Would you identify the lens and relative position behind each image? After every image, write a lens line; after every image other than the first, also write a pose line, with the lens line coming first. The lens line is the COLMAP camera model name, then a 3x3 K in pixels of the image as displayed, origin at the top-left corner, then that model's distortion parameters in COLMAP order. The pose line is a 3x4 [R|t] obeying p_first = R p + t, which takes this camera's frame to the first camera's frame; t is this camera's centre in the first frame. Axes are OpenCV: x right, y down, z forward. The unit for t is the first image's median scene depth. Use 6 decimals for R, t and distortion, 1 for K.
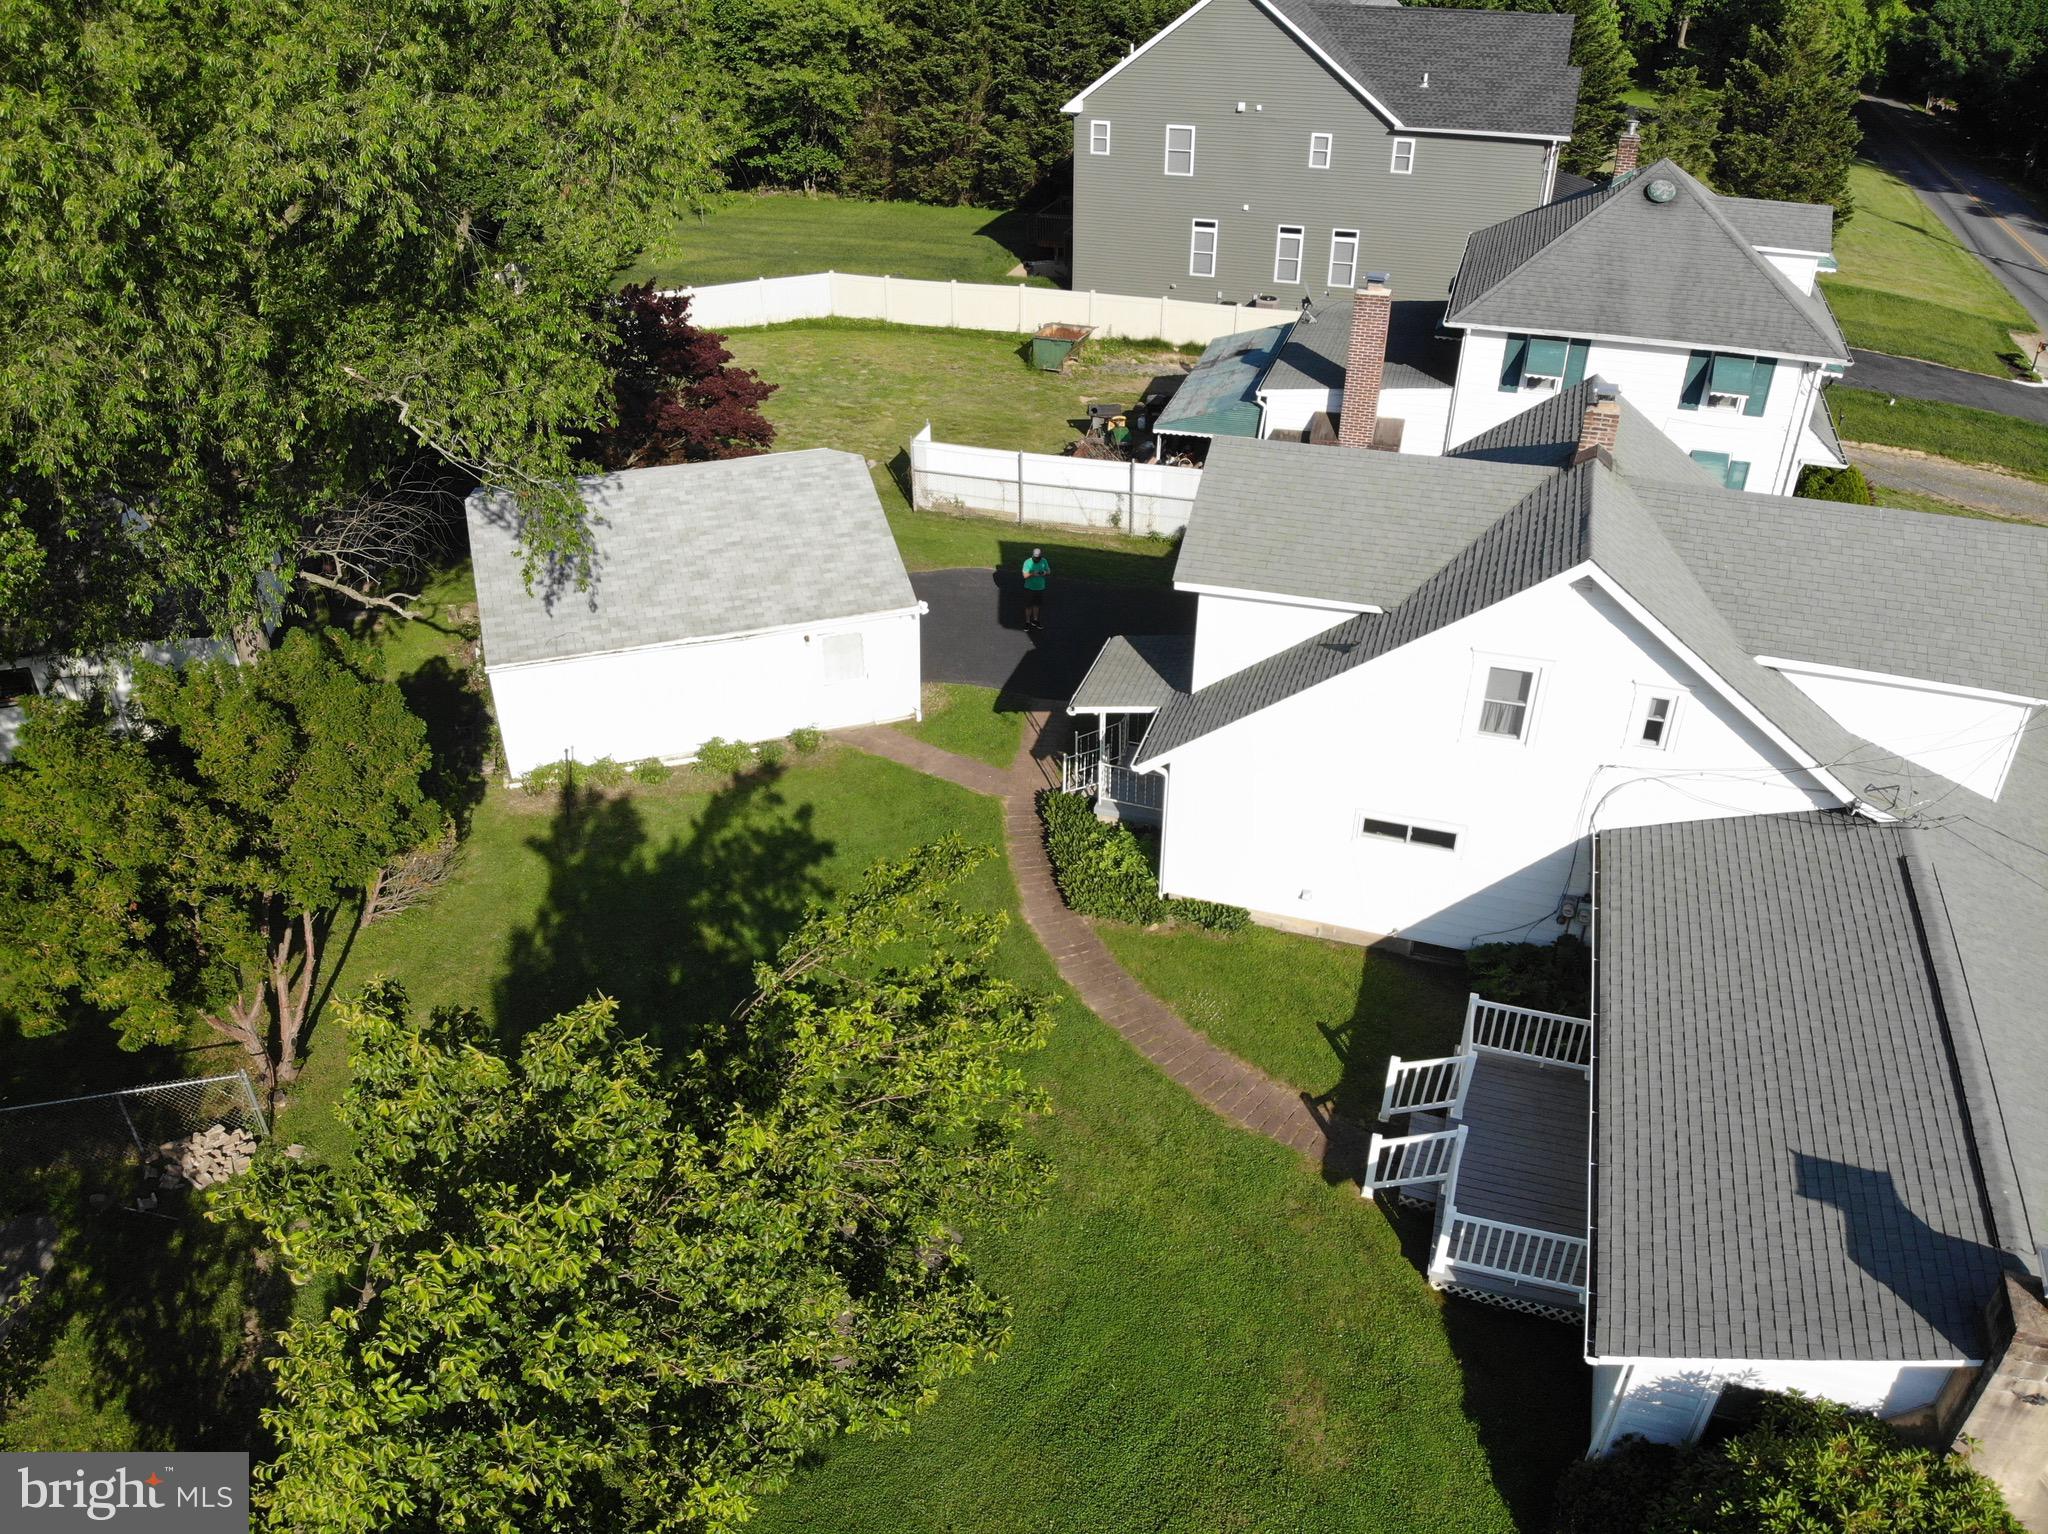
lens RADIAL K [[1492.6, 0, 1024.0], [0, 1492.6, 767.0], [0, 0, 1]] dist [0.048146, -0.149361]
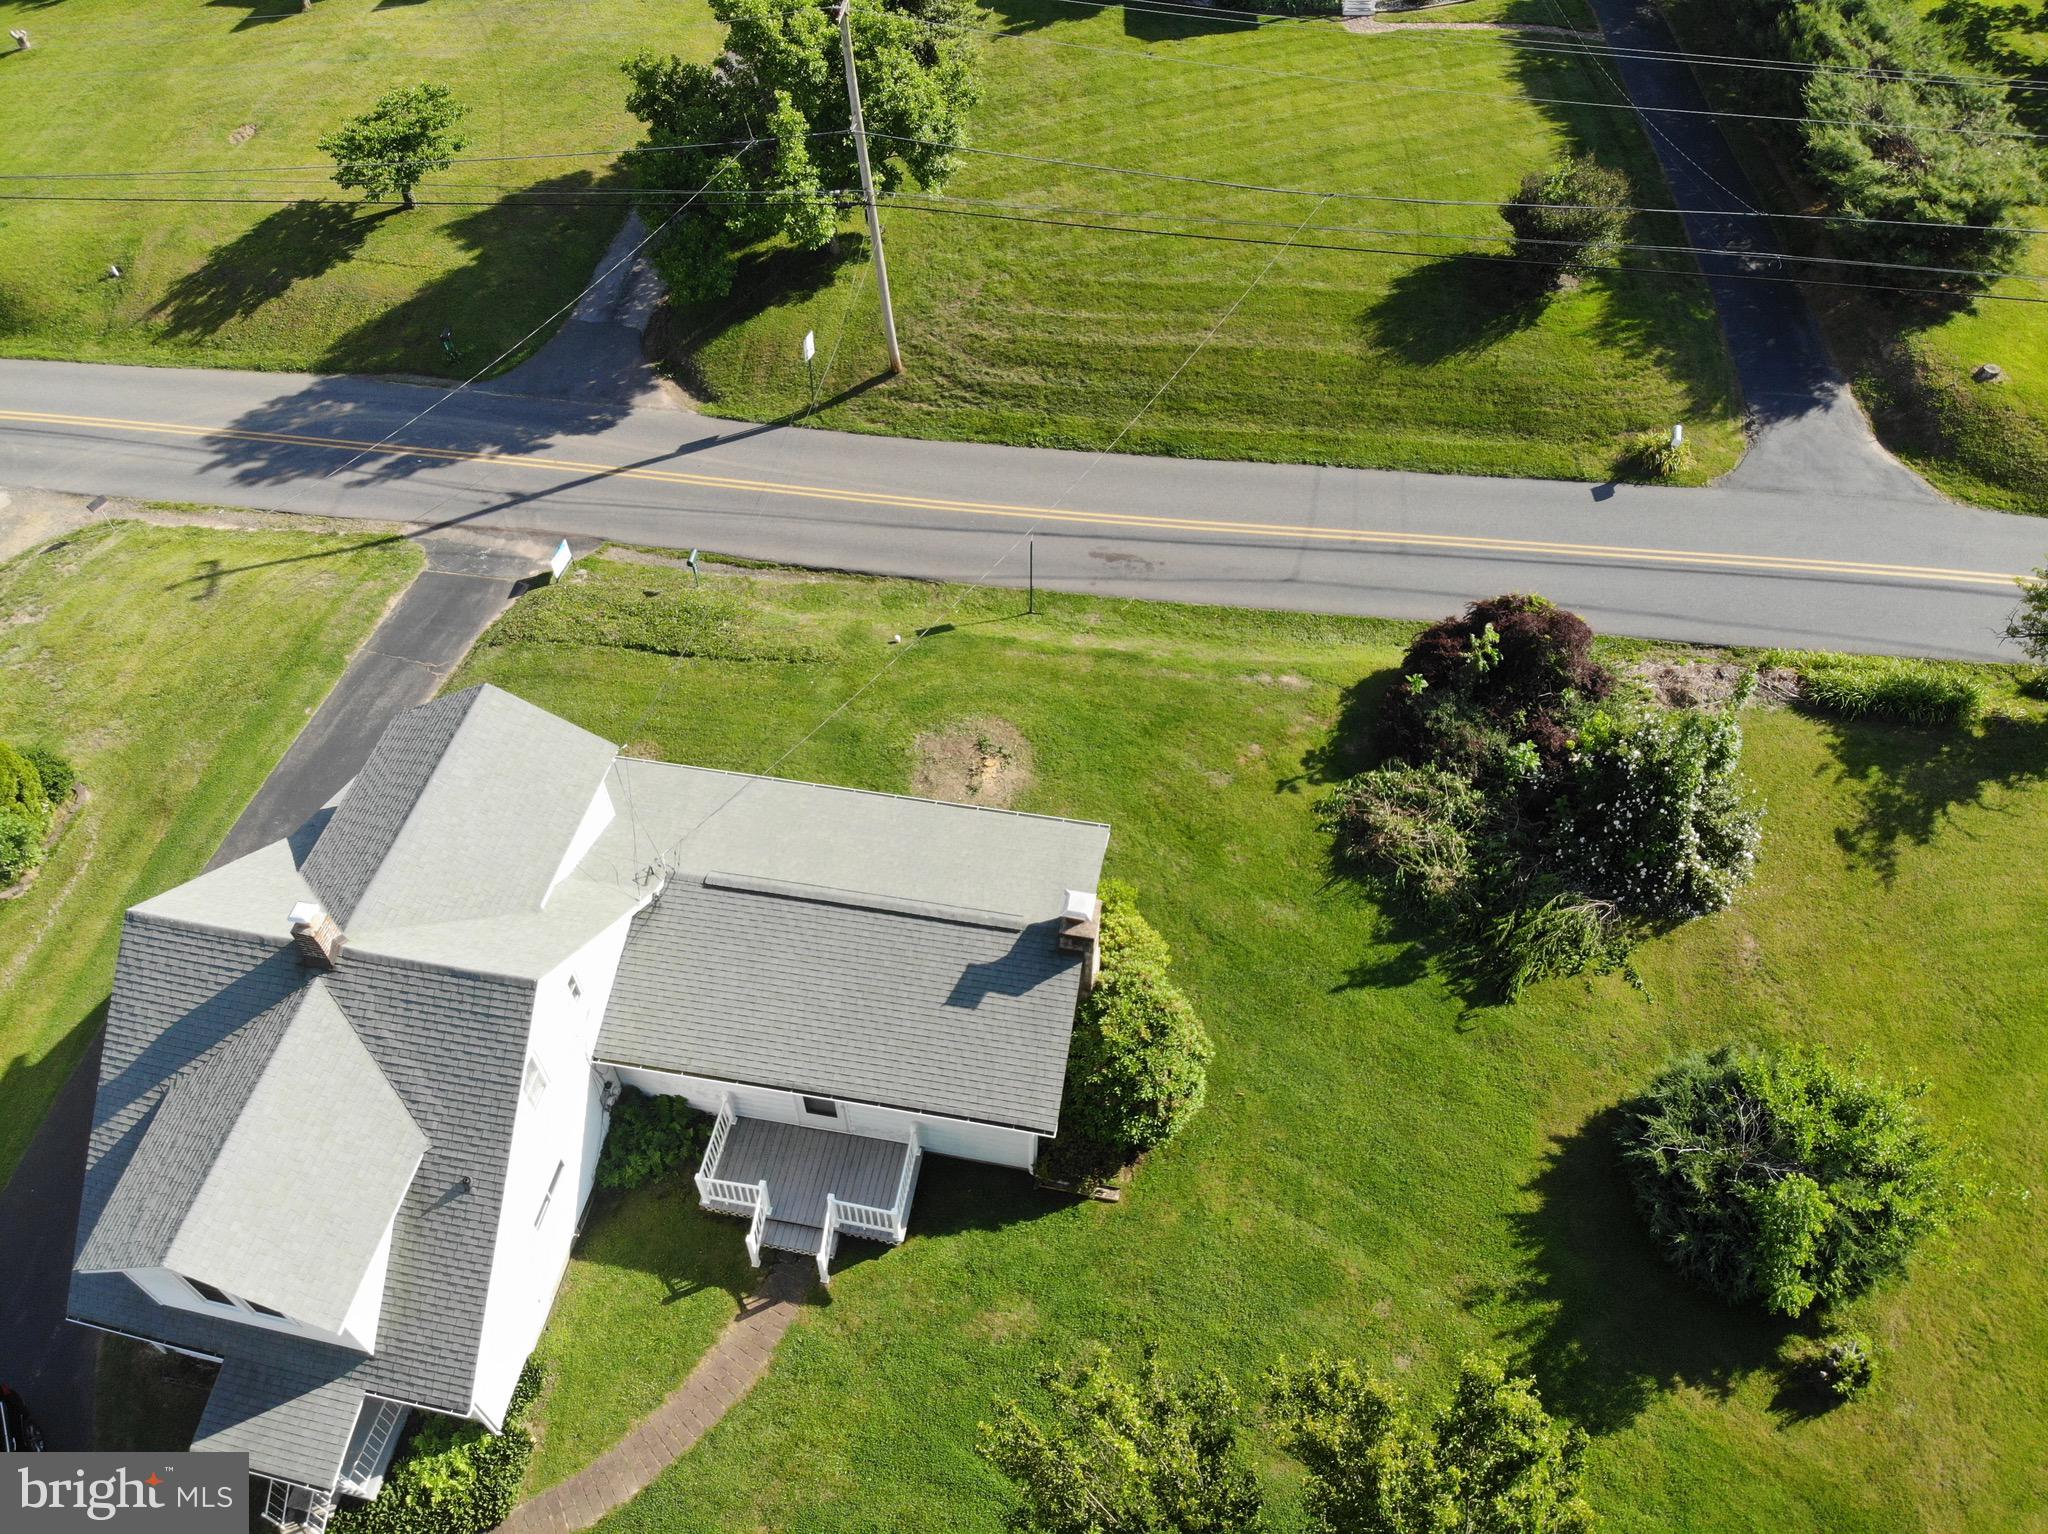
lens RADIAL K [[1492.6, 0, 1024.0], [0, 1492.6, 767.0], [0, 0, 1]] dist [0.048146, -0.149361]
pose [[-0.129594, -0.738132, 0.662093, -0.344298], [0.552064, 0.500950, 0.666539, -0.726950], [-0.823669, 0.451897, 0.342576, 0.098570]]
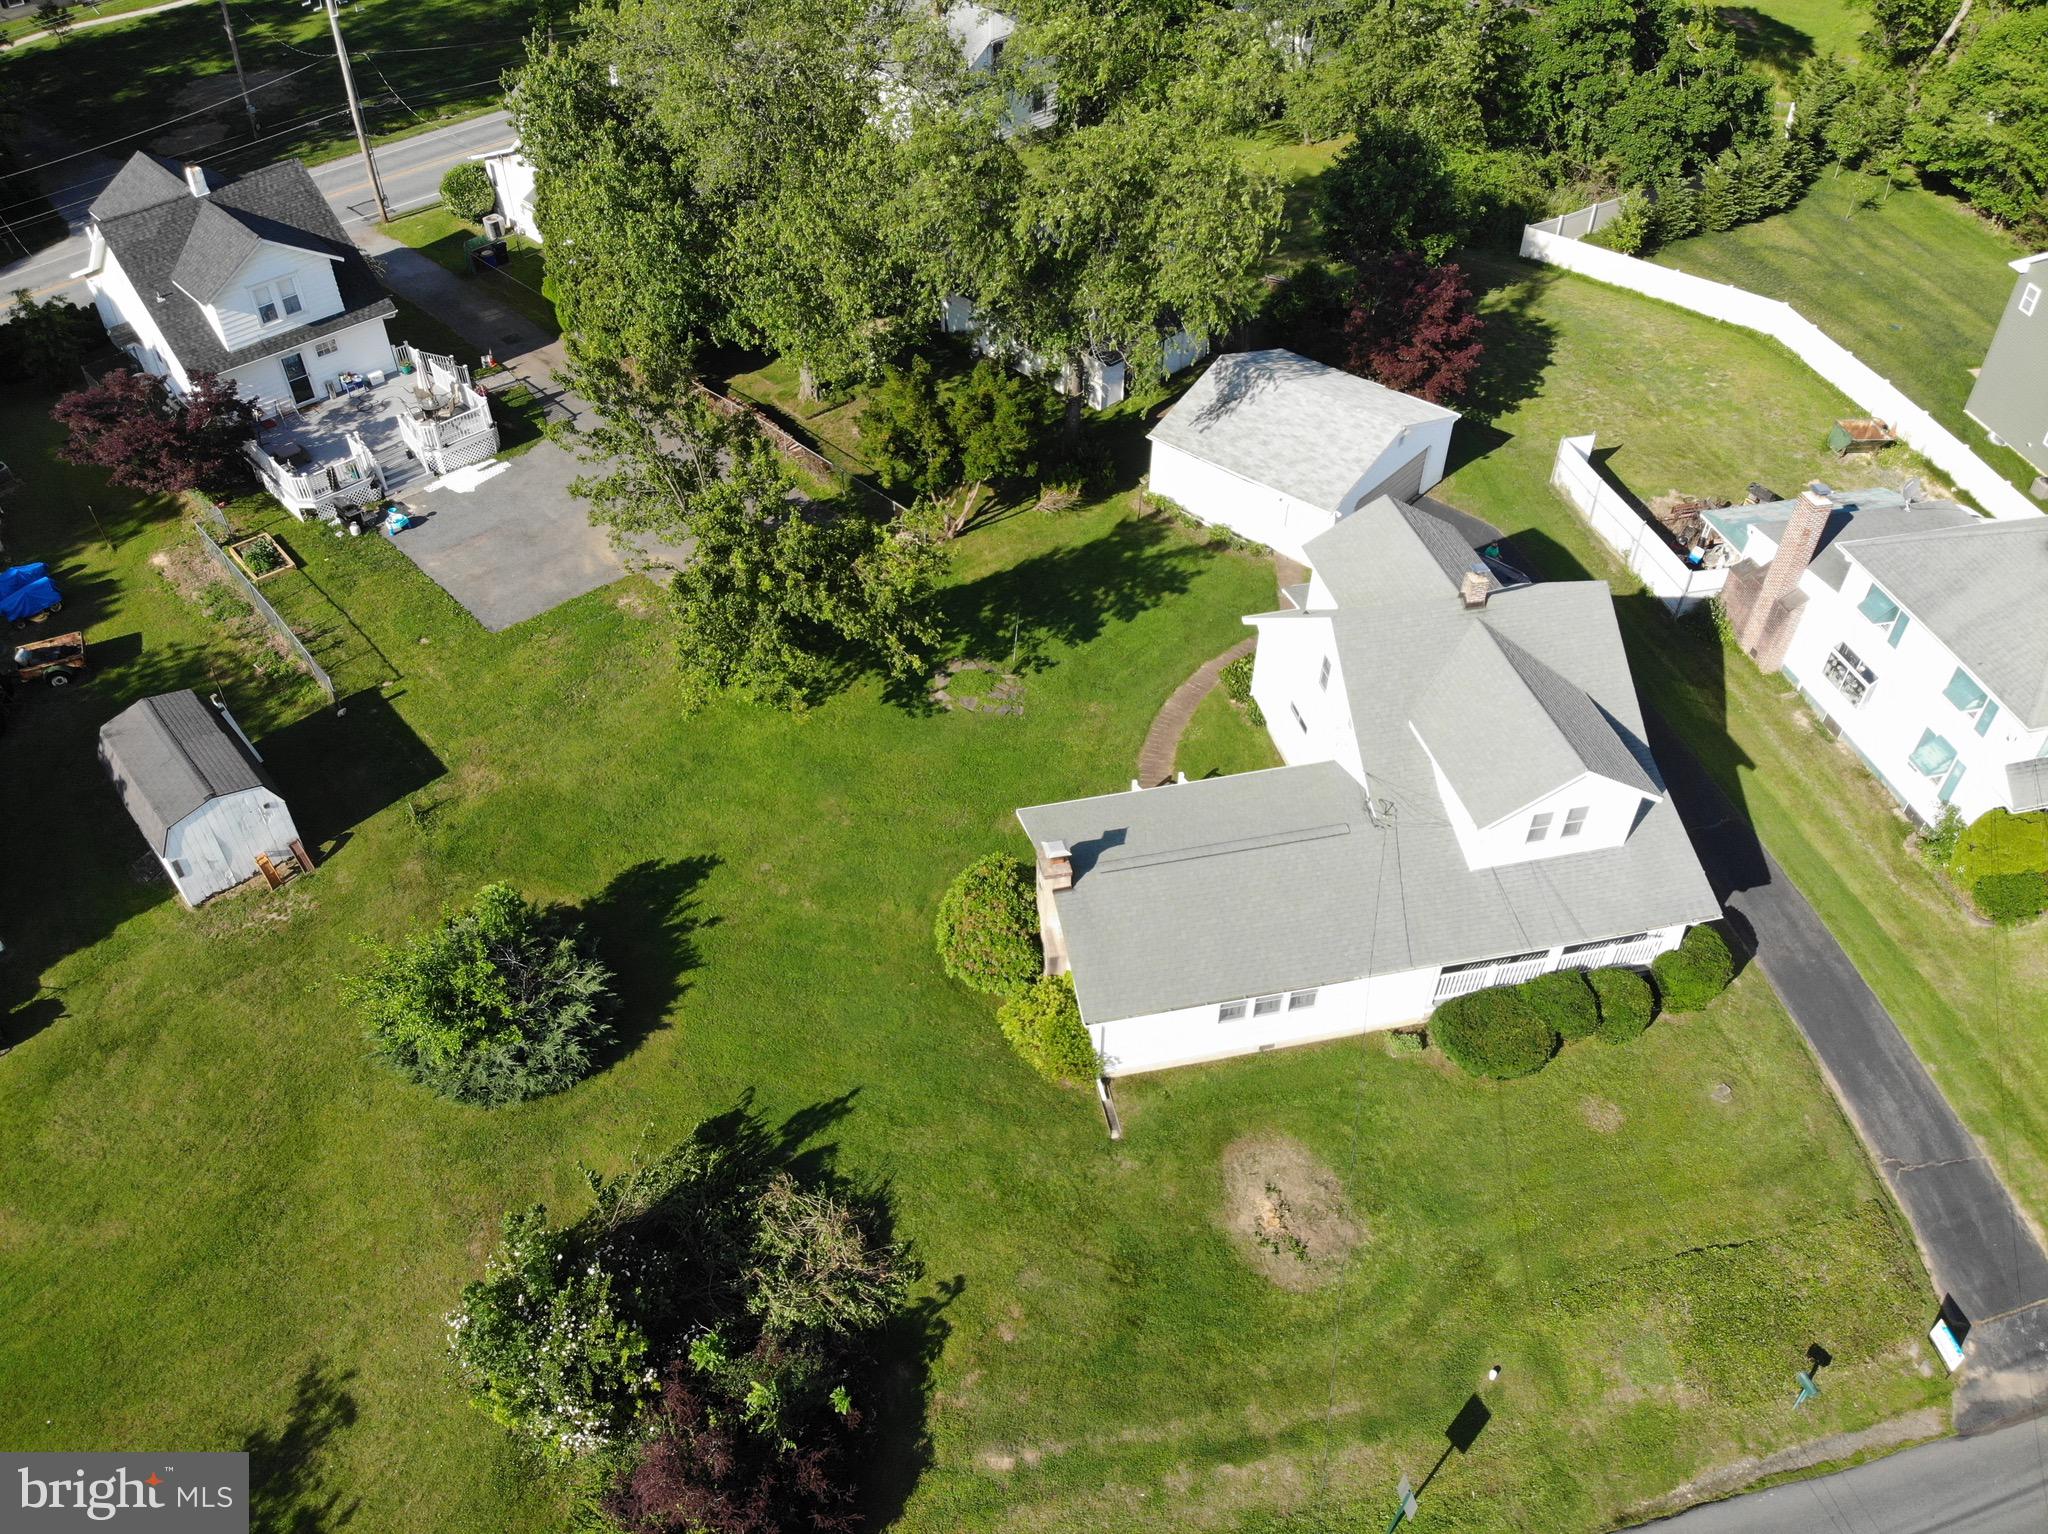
lens RADIAL K [[1518.9, 0, 1046.1], [0, 1518.9, 733.8], [0, 0, 1]] dist [0.091375, -0.233991]
pose [[0.517664, 0.572975, -0.635393, 1.376305], [-0.473694, 0.810371, 0.344837, -0.473722], [0.712487, 0.122472, 0.690915, -0.616964]]
